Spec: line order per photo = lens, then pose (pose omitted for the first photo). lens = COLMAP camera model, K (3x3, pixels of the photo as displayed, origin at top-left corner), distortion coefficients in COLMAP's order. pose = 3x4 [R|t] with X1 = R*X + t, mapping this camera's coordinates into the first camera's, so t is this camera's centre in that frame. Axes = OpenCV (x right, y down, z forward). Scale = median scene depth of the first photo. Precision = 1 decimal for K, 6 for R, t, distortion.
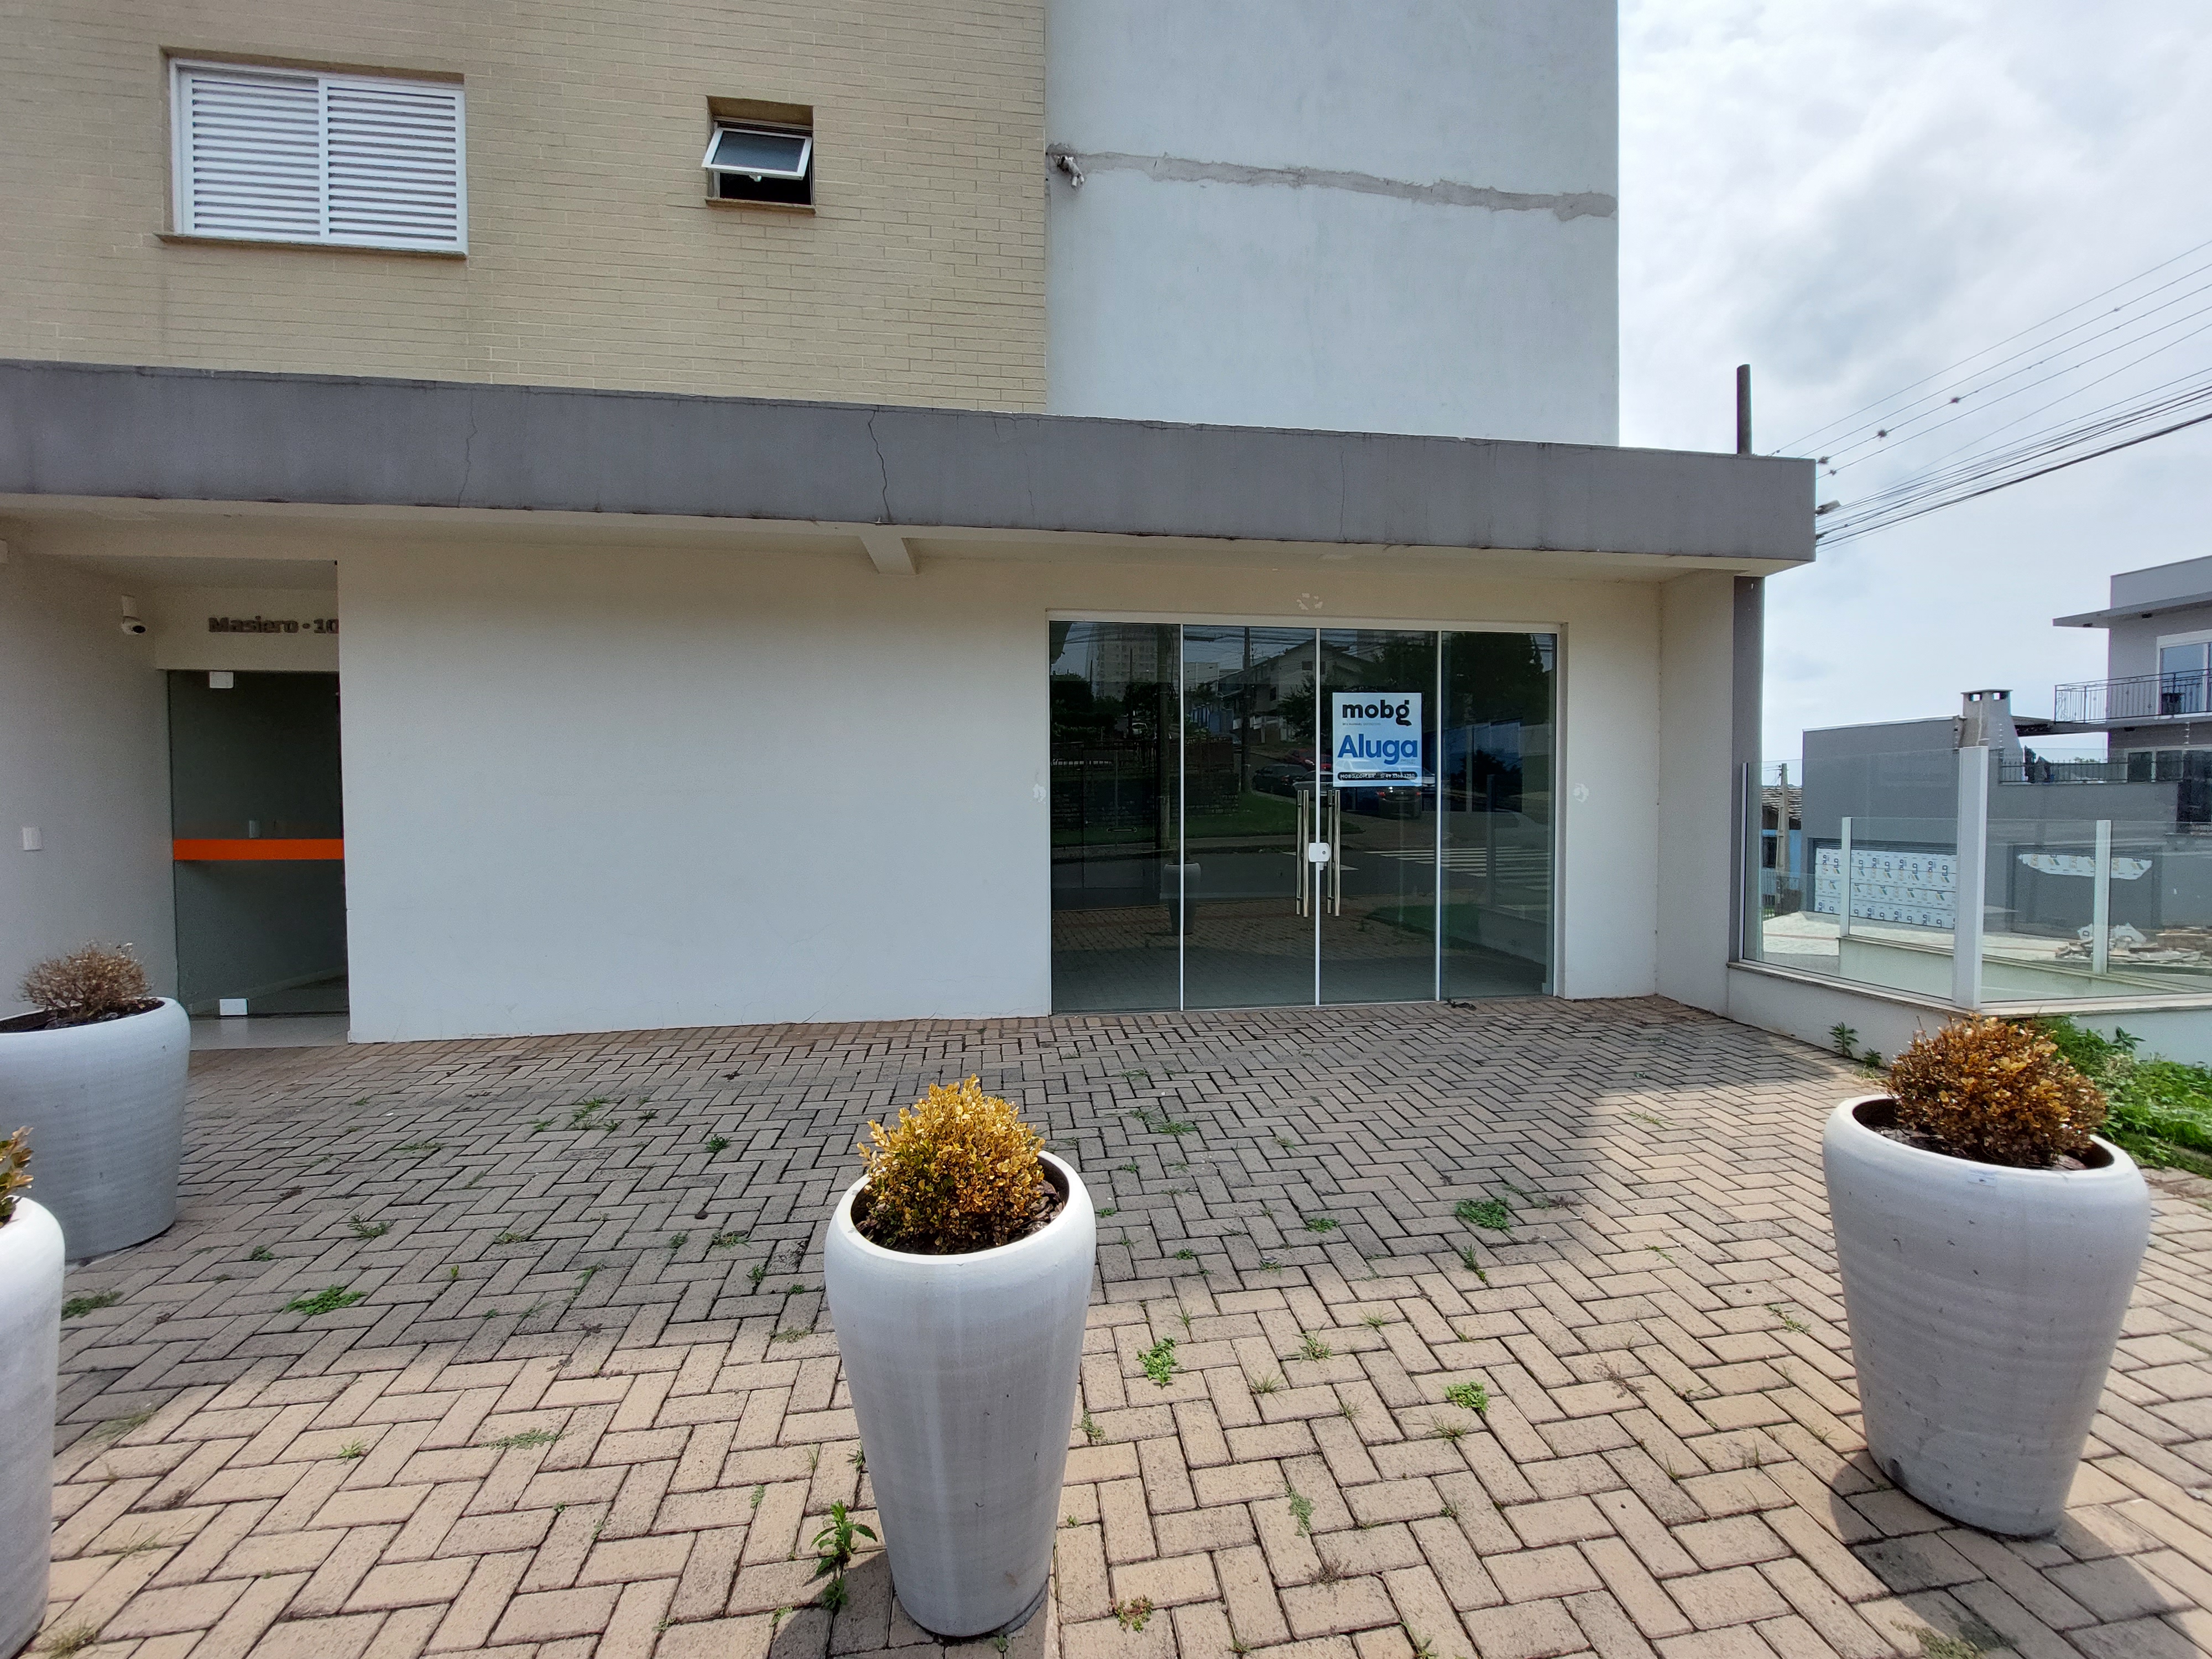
lens RADIAL K [[885.1, 0, 1129.4], [0, 885.1, 832.0], [0, 0, 1]] dist [0.000714, -0.006967]
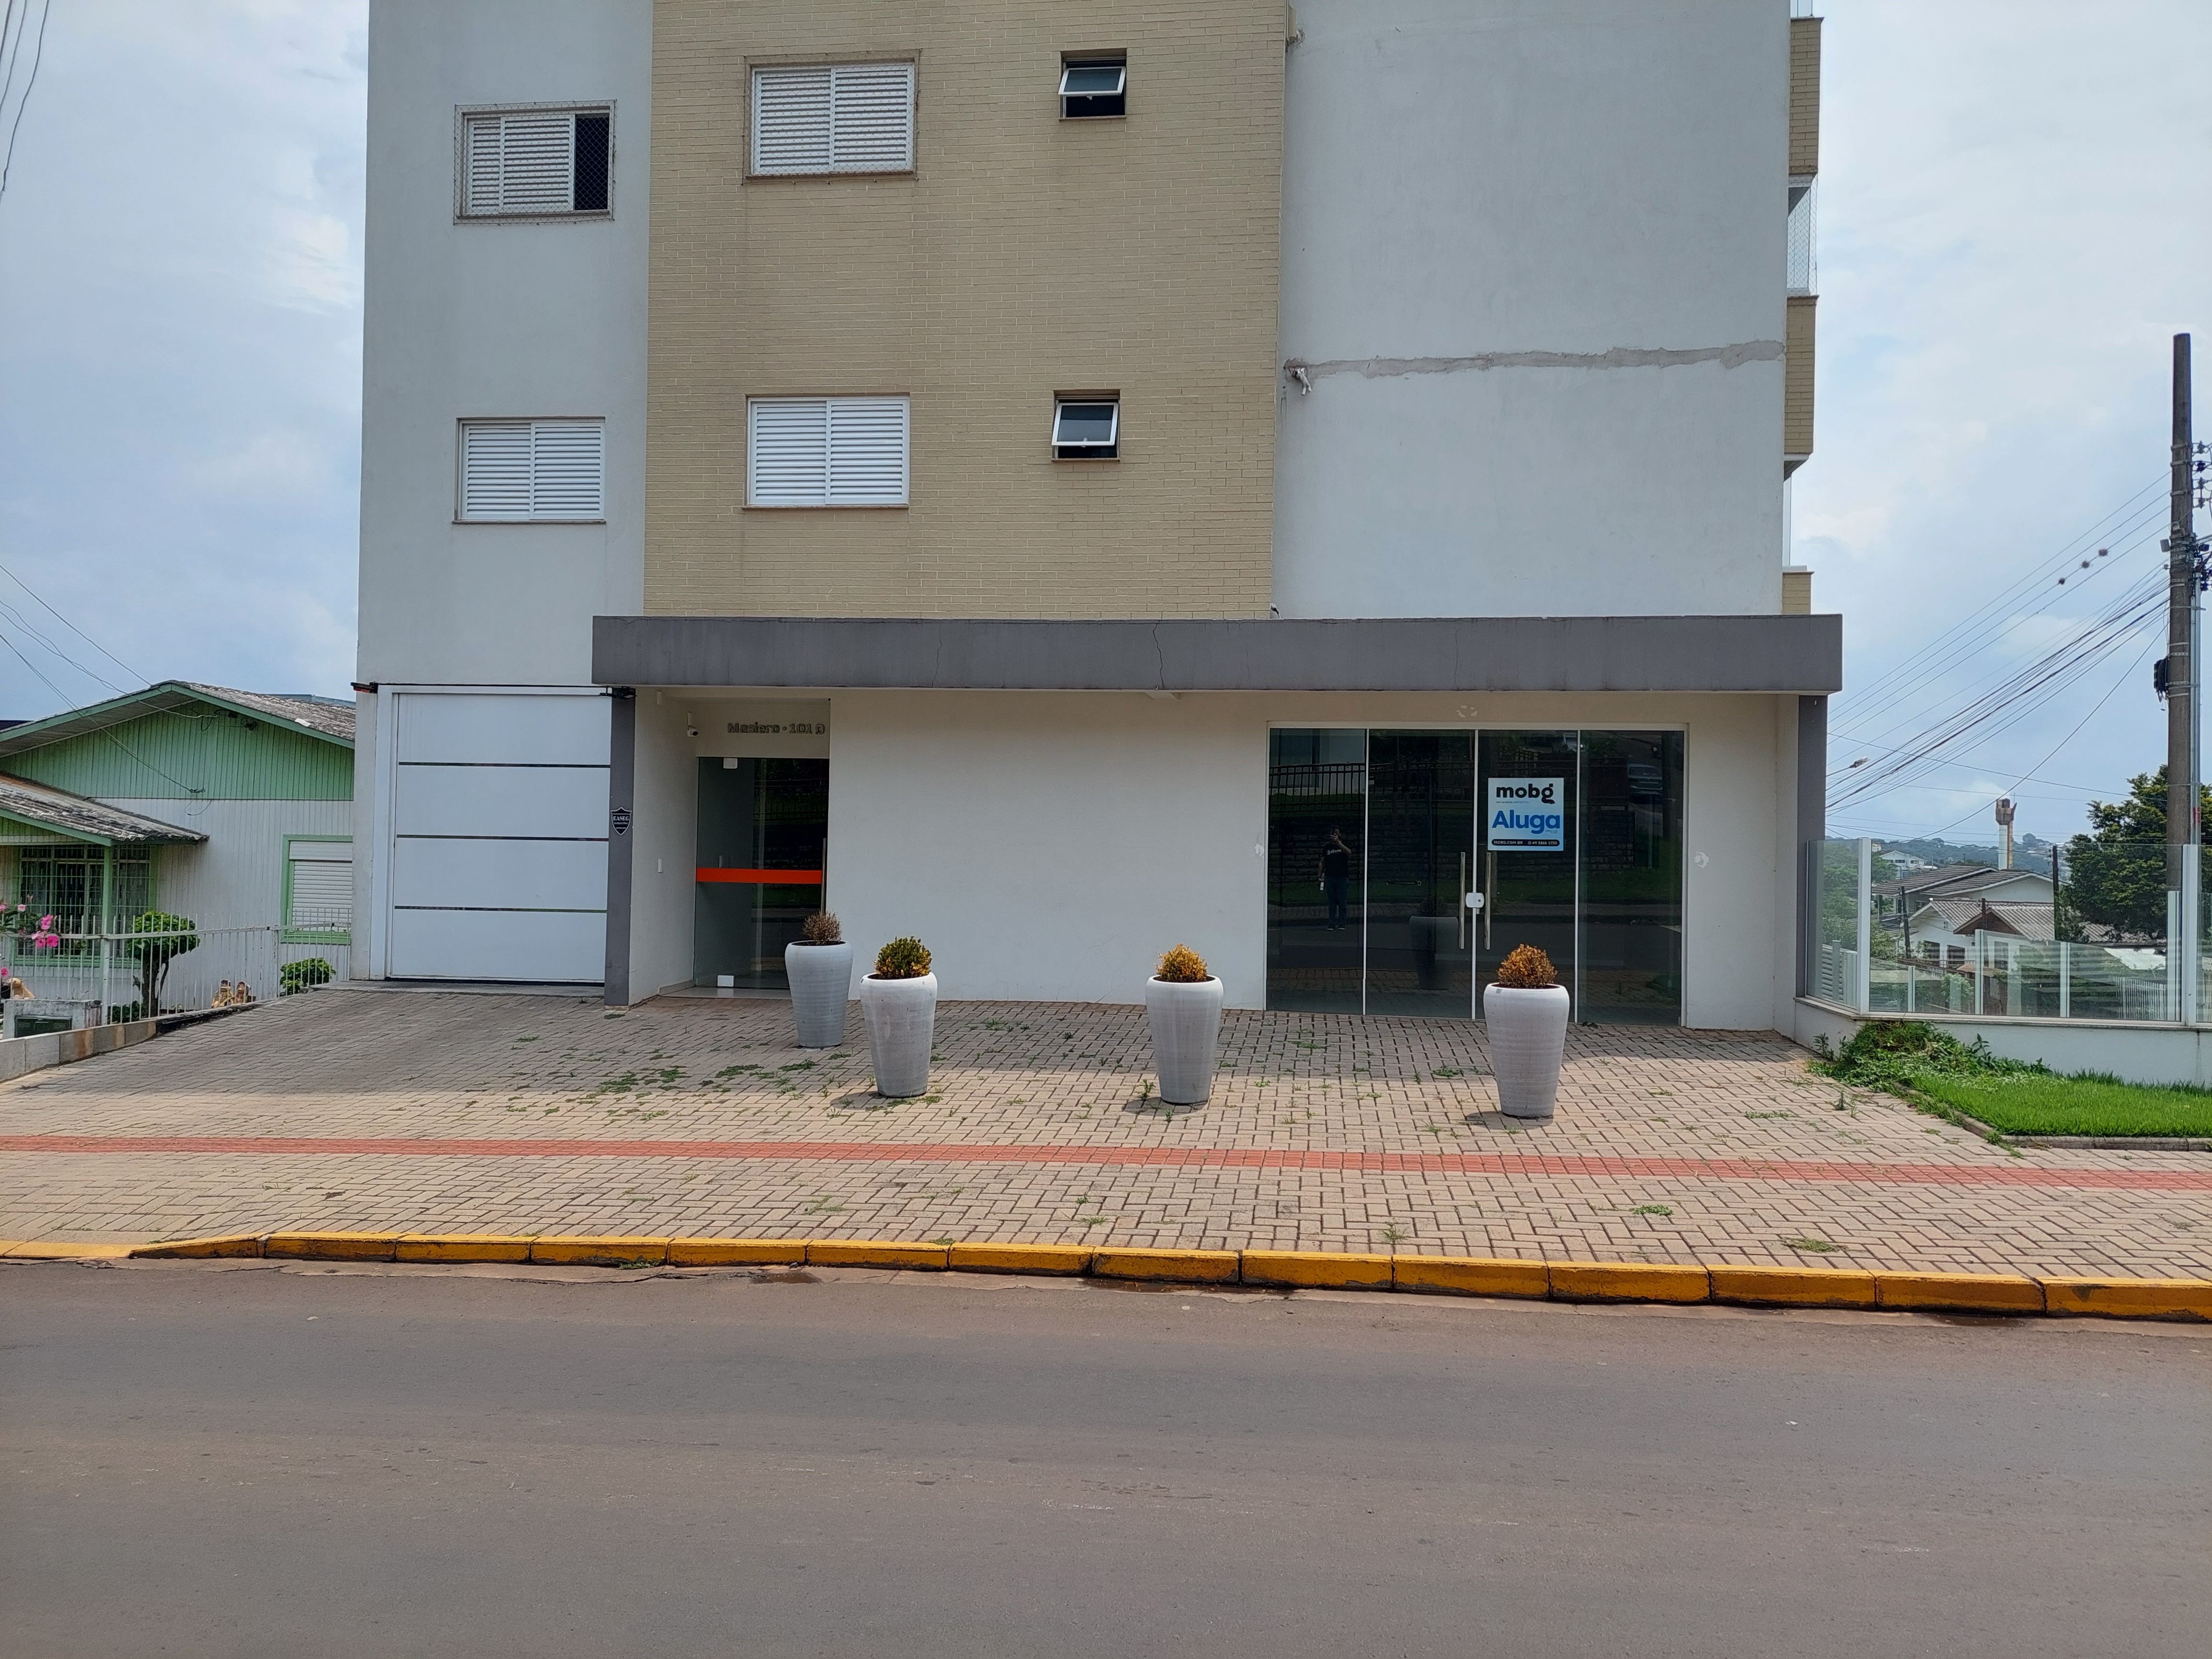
lens RADIAL K [[1553.9, 0, 1106.0], [0, 1553.9, 829.5], [0, 0, 1]] dist [0.078655, -0.001098]
pose [[0.960432, 0.019210, -0.277850, 0.328180], [-0.029368, 0.999042, -0.032444, 0.009155], [0.276961, 0.039320, 0.960076, -1.356421]]
